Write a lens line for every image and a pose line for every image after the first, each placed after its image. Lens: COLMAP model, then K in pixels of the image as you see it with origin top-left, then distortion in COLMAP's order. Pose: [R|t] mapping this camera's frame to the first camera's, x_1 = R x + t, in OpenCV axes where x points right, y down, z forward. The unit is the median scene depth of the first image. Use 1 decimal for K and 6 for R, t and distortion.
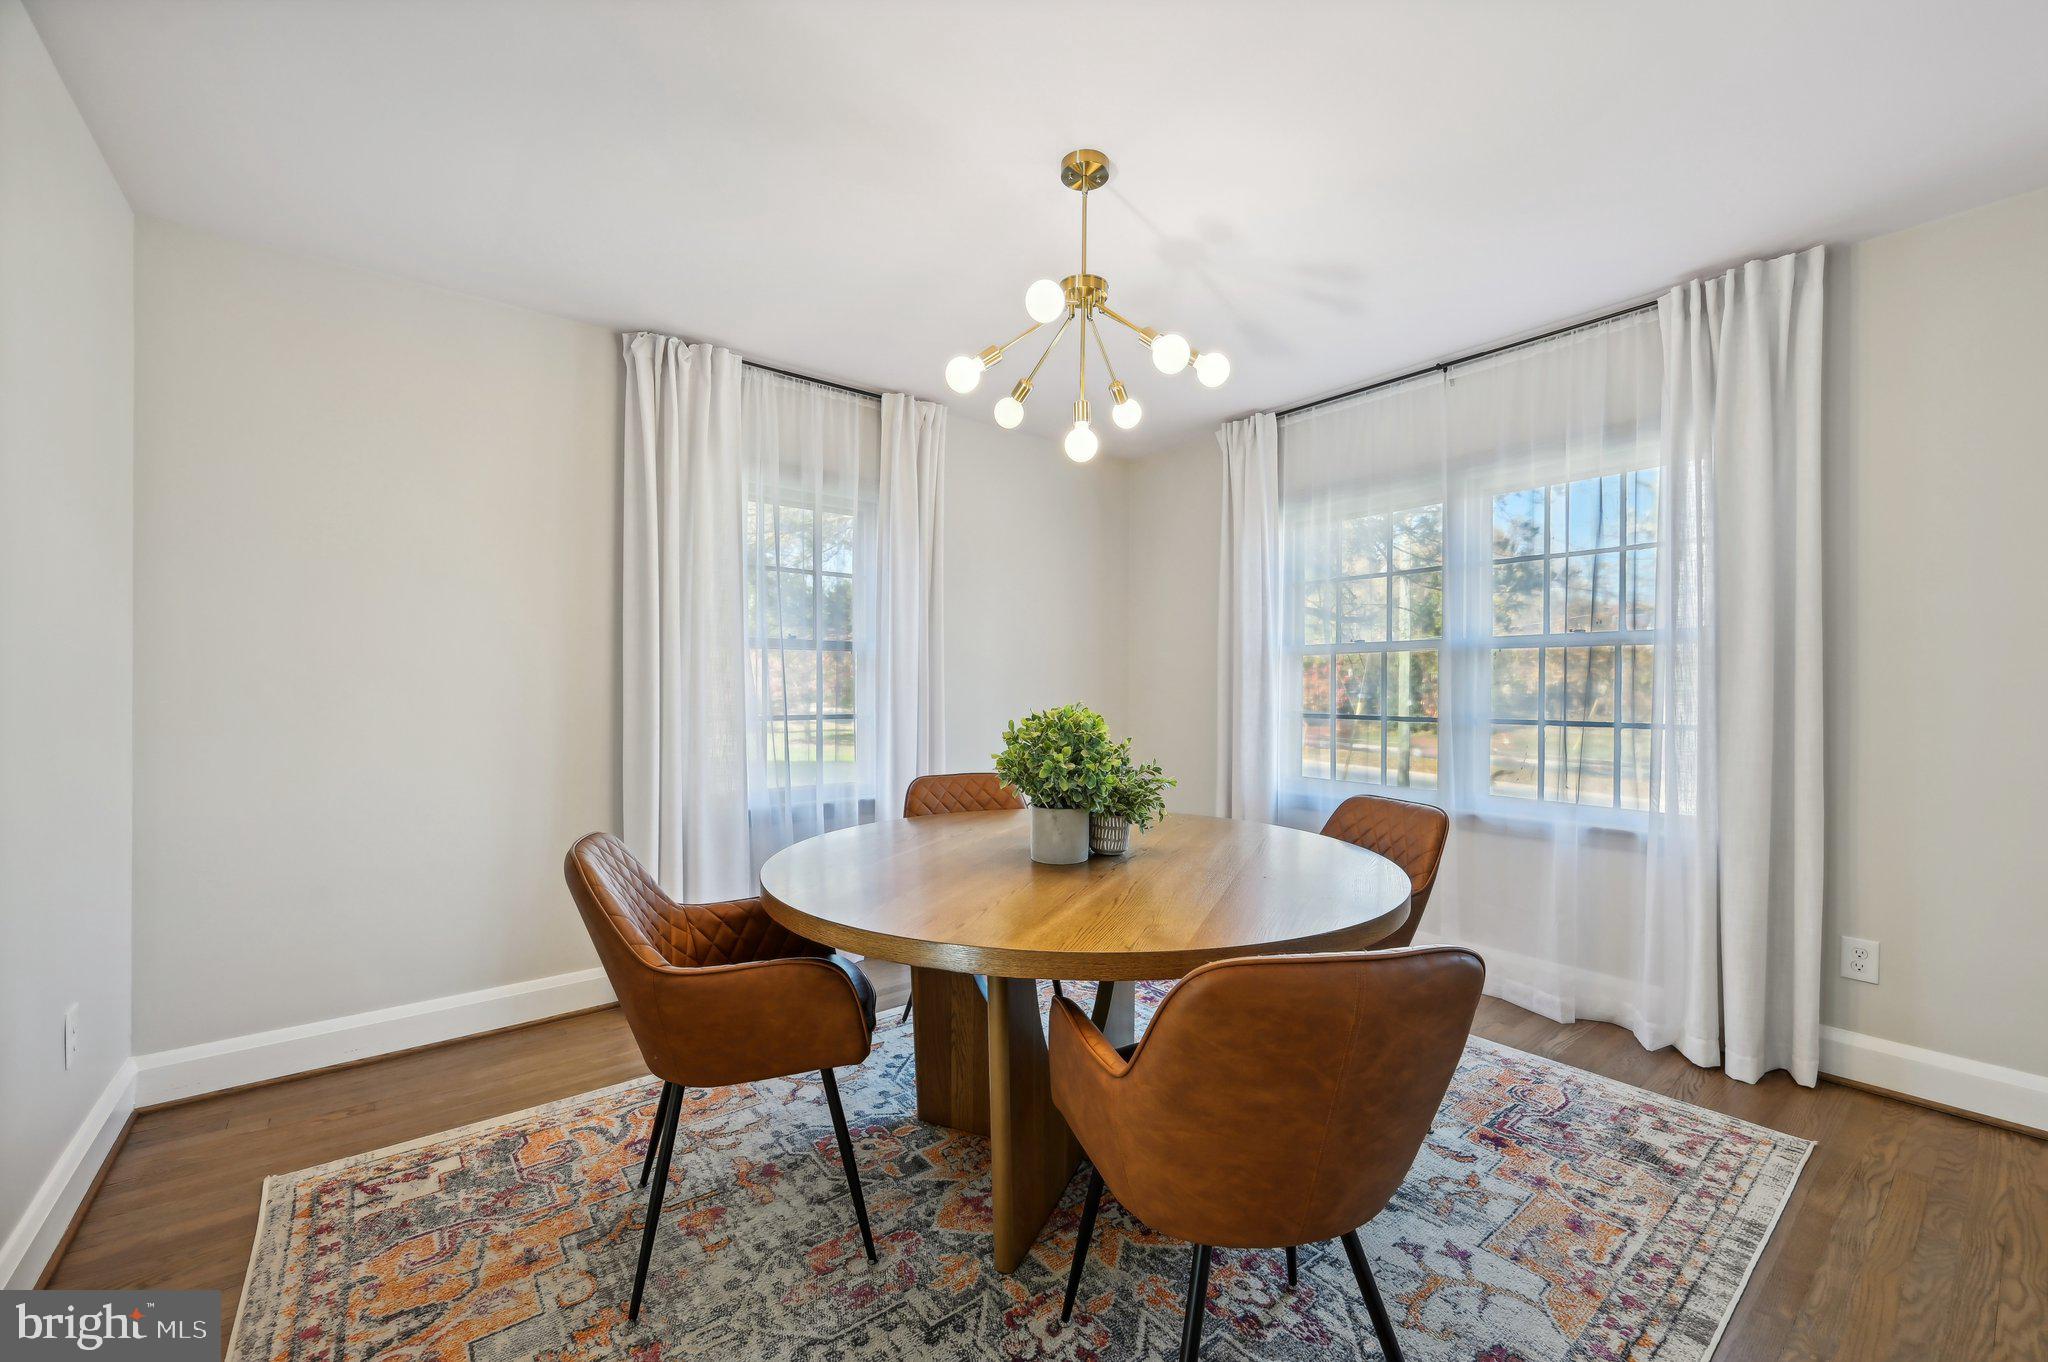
lens RADIAL K [[811.1, 0, 1027.7], [0, 811.1, 686.5], [0, 0, 1]] dist [0.000894, 0.000366]
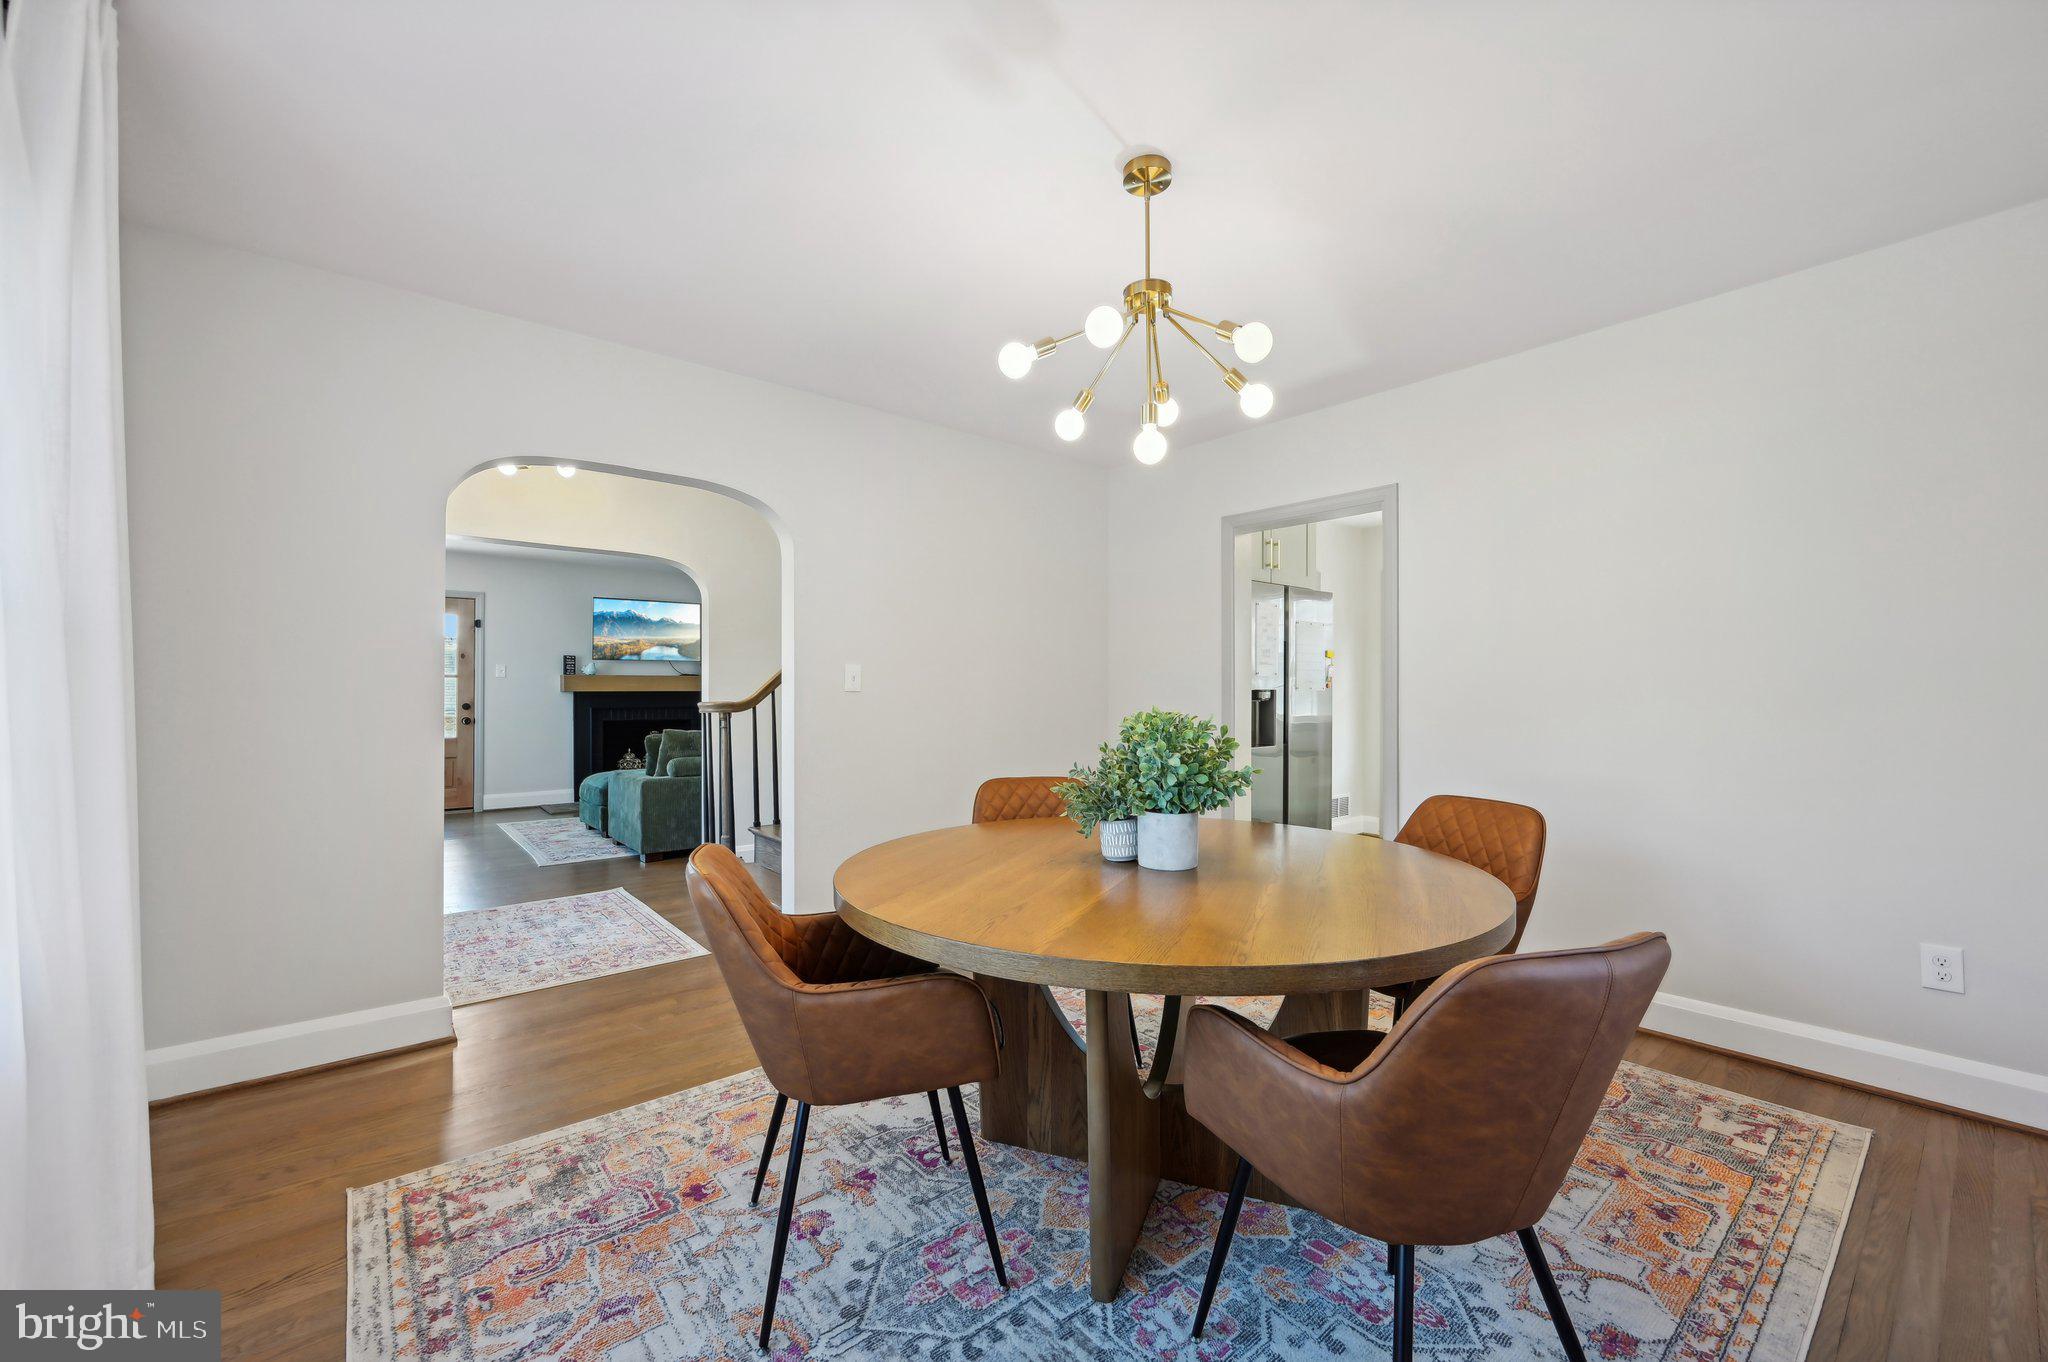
lens RADIAL K [[797.2, 0, 1022.1], [0, 797.2, 702.9], [0, 0, 1]] dist [0.001686, 0.000146]
pose [[-0.999922, -0.001126, -0.012430, 0.237232], [-0.001292, 0.999911, 0.013285, 0.003061], [0.012414, 0.013300, -0.999834, 1.989071]]
